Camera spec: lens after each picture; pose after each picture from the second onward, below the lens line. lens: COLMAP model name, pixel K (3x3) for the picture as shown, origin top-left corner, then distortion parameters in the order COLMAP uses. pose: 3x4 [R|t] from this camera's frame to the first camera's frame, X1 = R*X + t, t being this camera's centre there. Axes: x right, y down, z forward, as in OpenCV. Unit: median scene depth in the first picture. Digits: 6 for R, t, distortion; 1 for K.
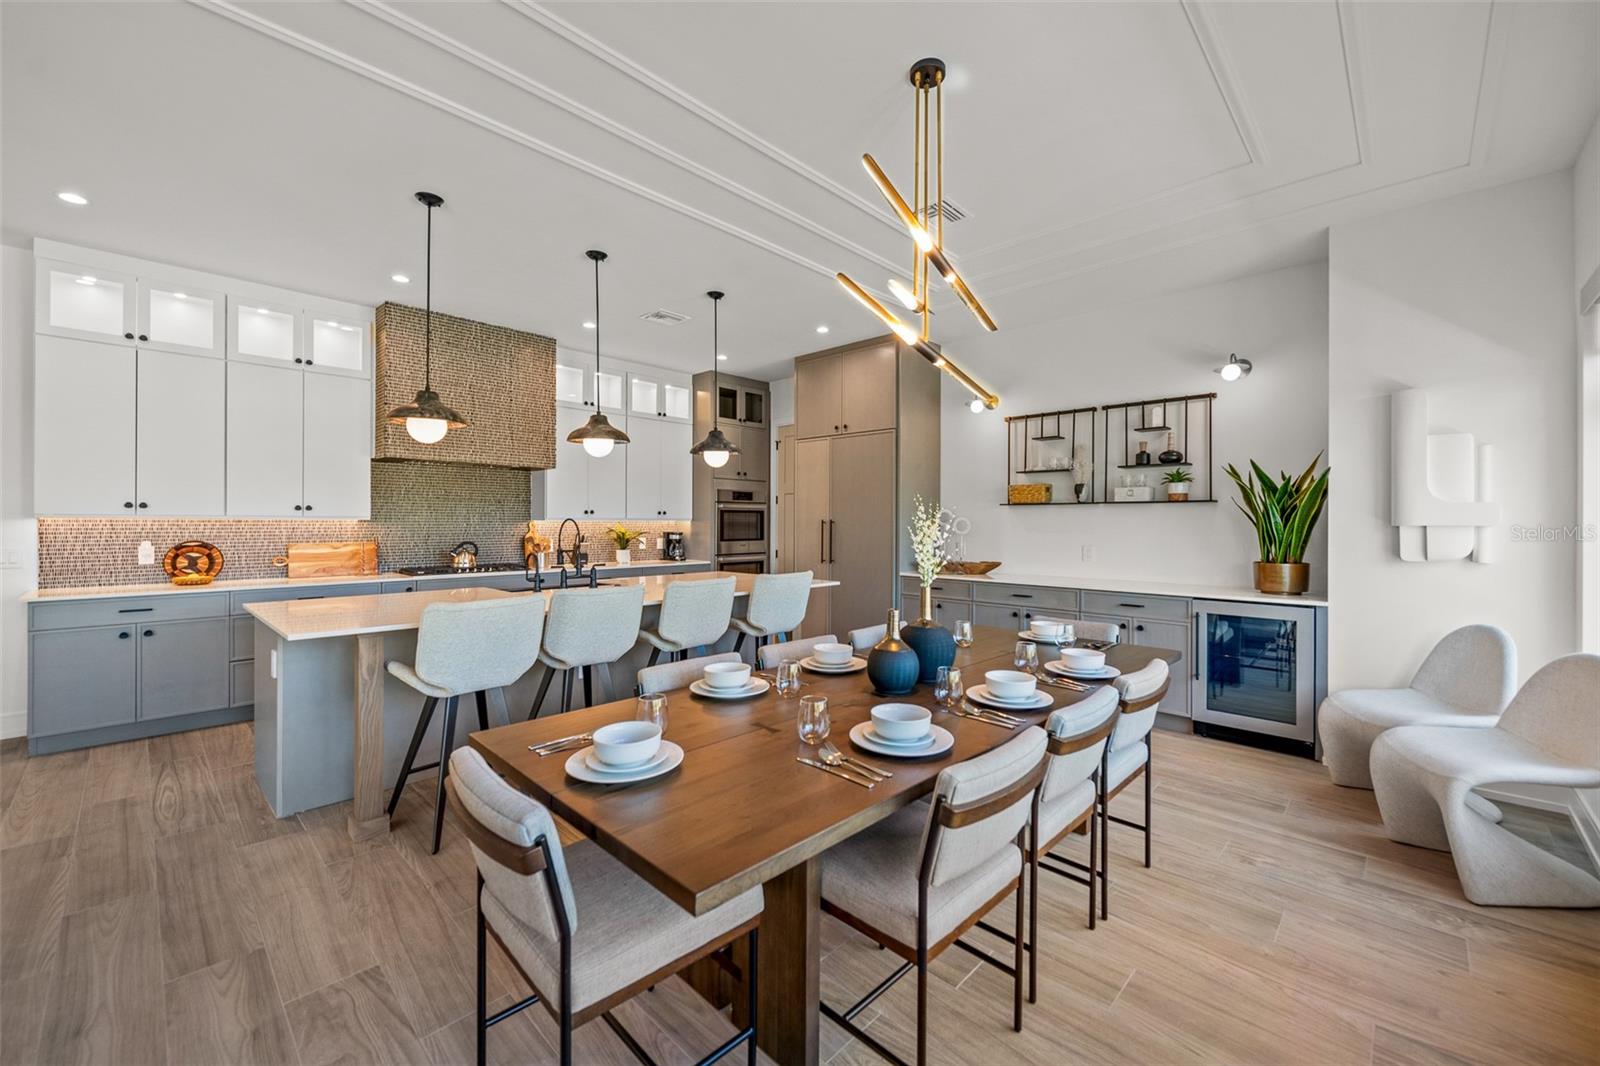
lens RADIAL K [[638.0, 0, 806.2], [0, 638.0, 526.2], [0, 0, 1]] dist [0.004775, -0.002590]
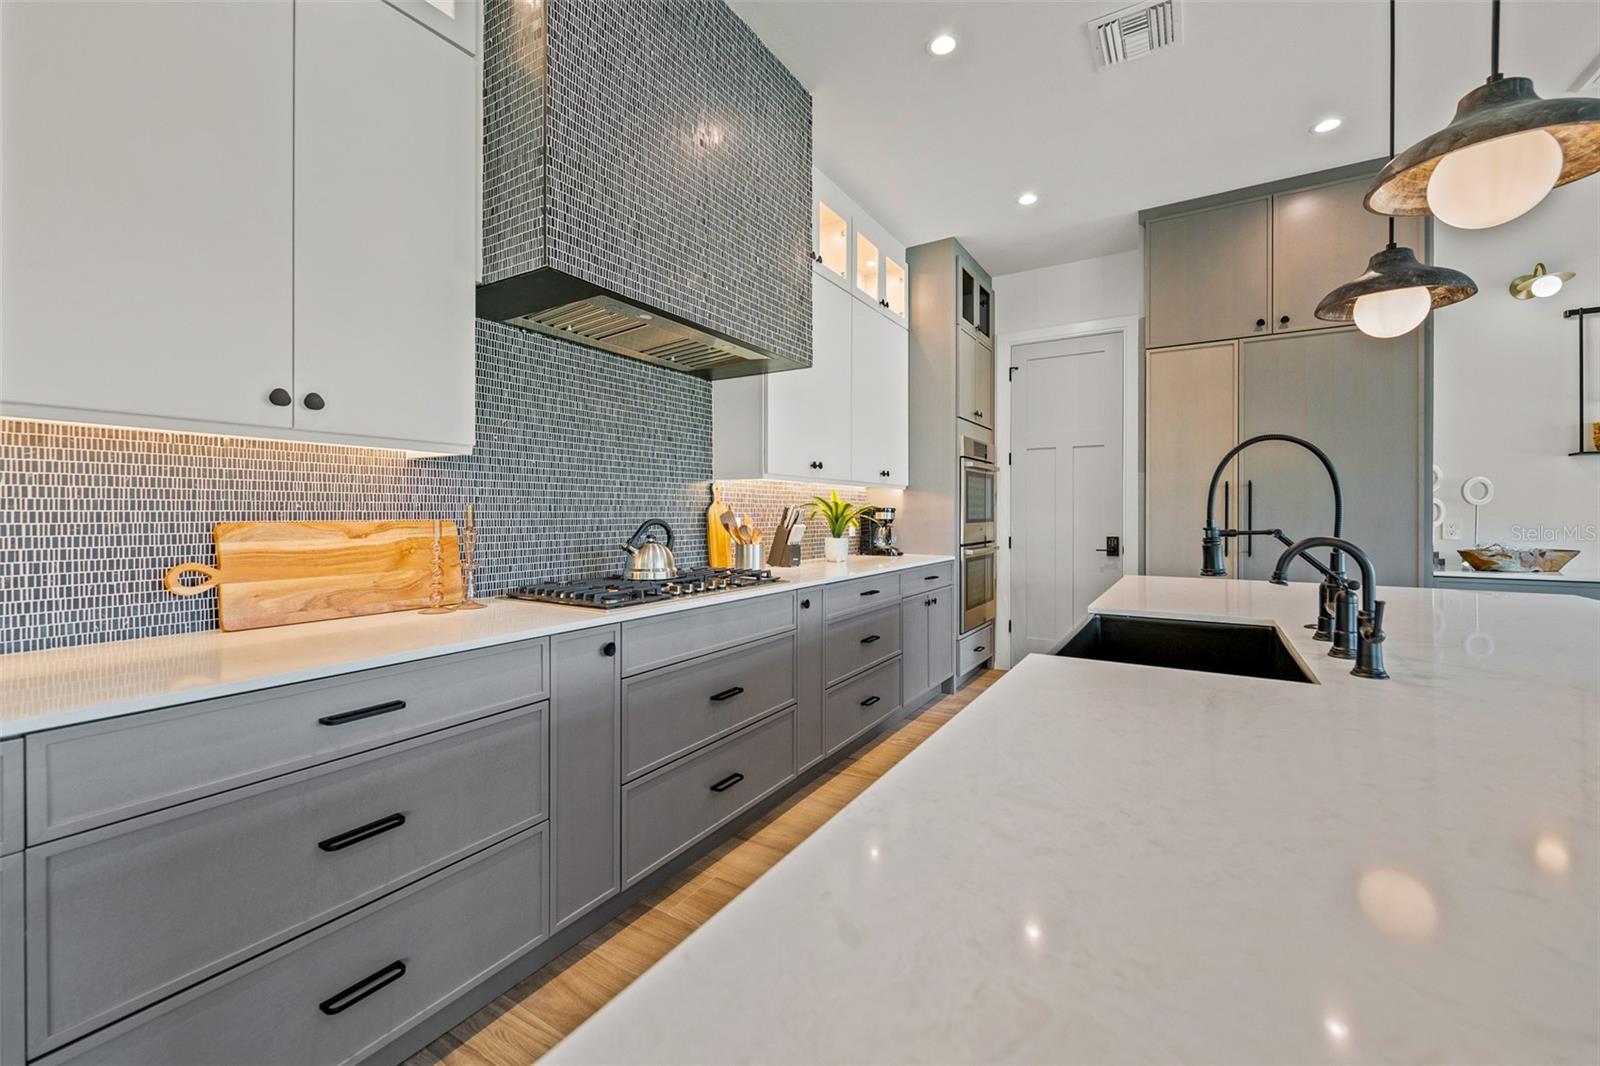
lens RADIAL K [[641.2, 0, 803.0], [0, 641.2, 512.1], [0, 0, 1]] dist [0.006590, -0.000134]
pose [[0.979037, -0.001544, 0.203679, -0.604702], [0.002843, 0.999977, -0.006083, 0.025731], [-0.203665, 0.006535, 0.979019, 0.646125]]
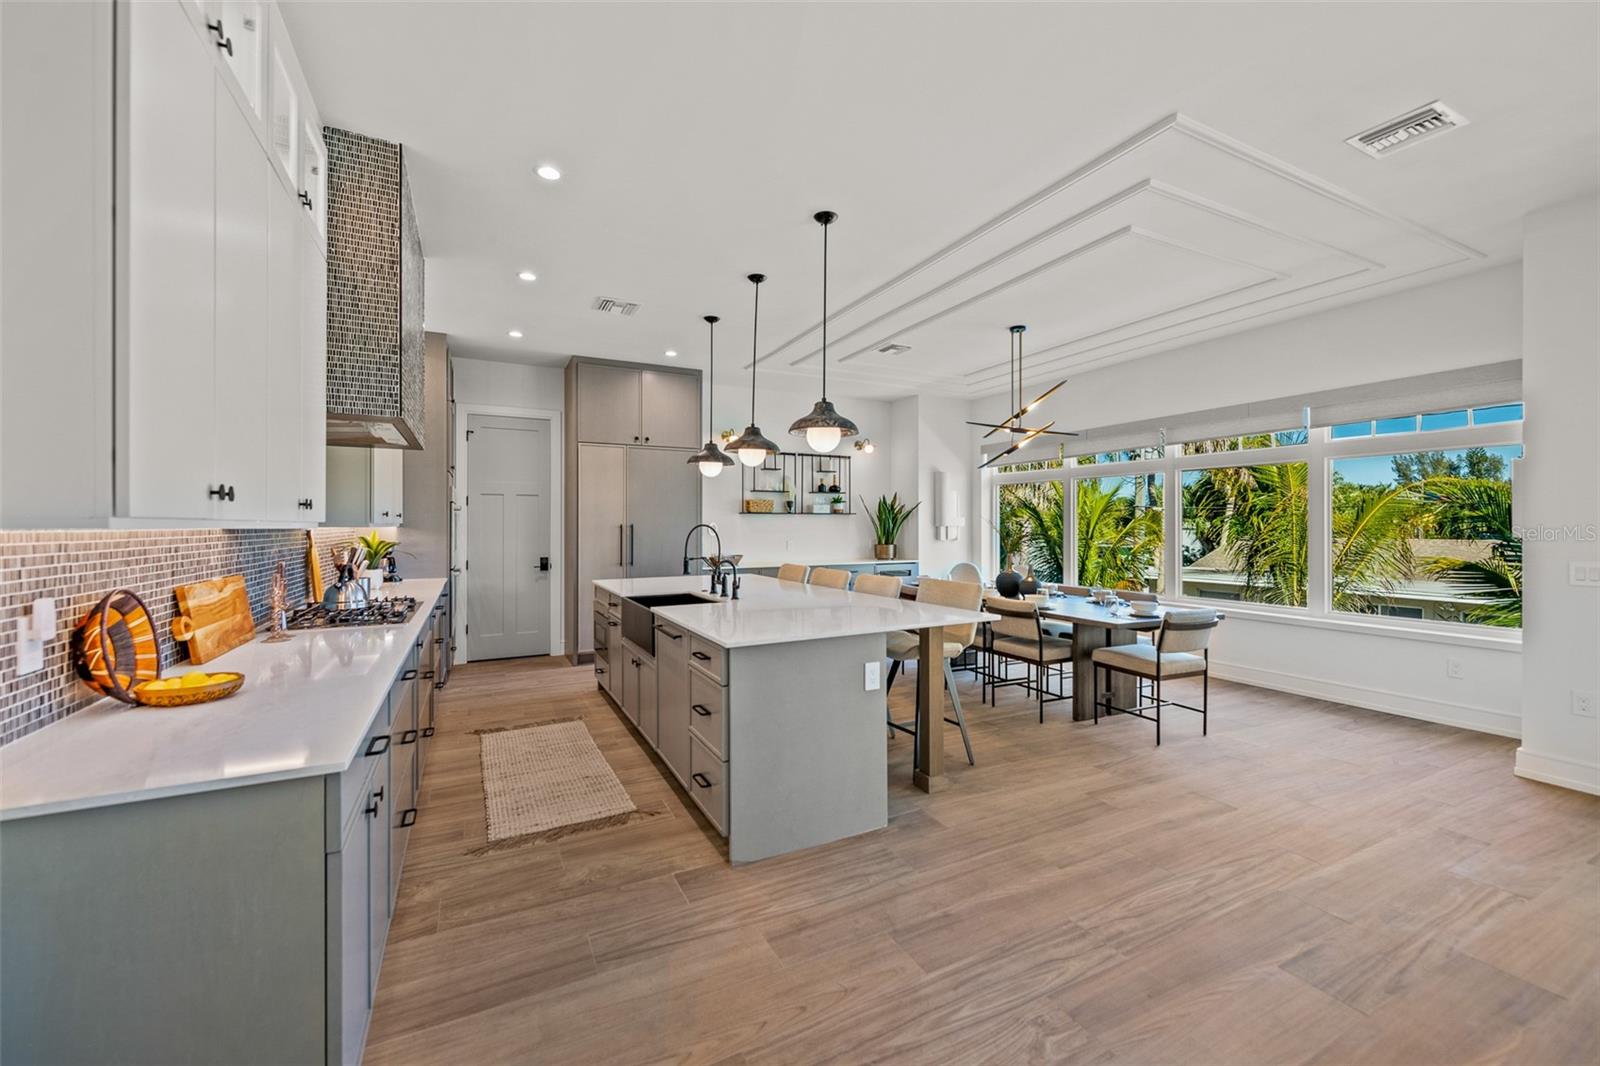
lens RADIAL K [[638.0, 0, 806.2], [0, 638.0, 526.2], [0, 0, 1]] dist [0.004775, -0.002590]
pose [[0.328223, -0.006446, 0.944578, -1.099866], [0.008750, 0.999955, 0.003784, -0.010764], [-0.944560, 0.007023, 0.328264, 0.478654]]
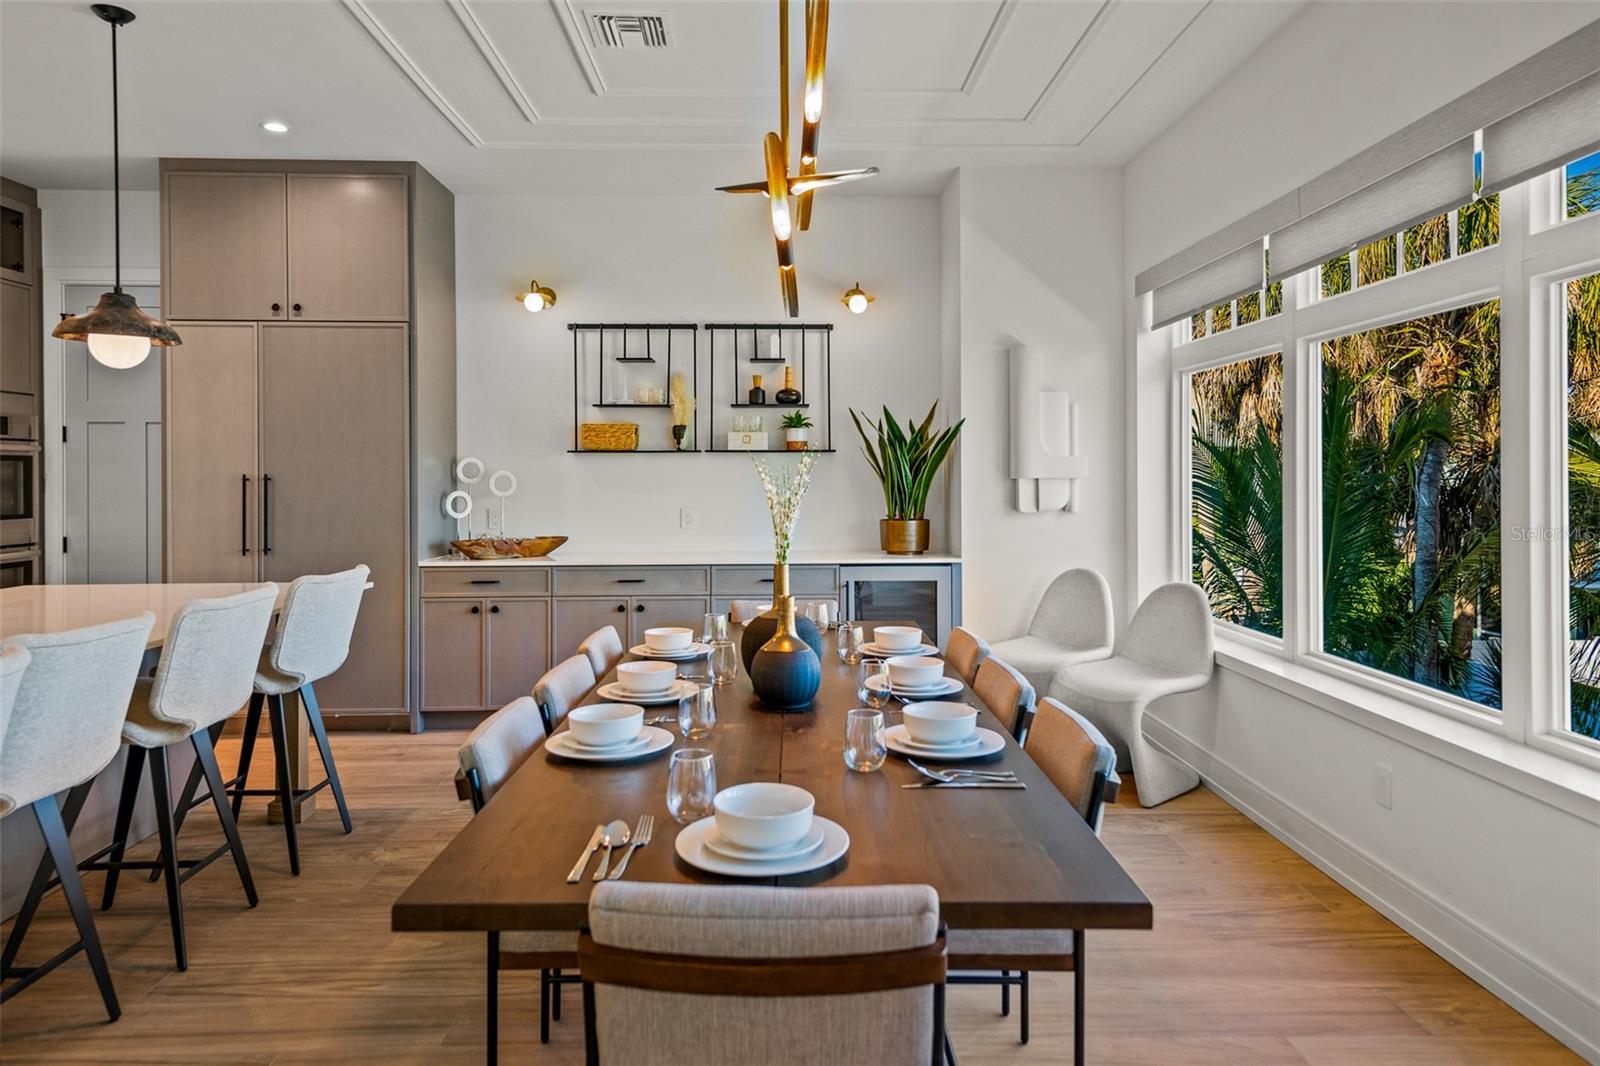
lens RADIAL K [[1004.7, 0, 808.0], [0, 1004.7, 479.8], [0, 0, 1]] dist [0.026291, -0.000062]
pose [[0.699523, -0.007141, 0.714574, -0.323381], [0.010109, 0.999949, 0.000098, -0.001345], [-0.714539, 0.007155, 0.699560, 0.078966]]
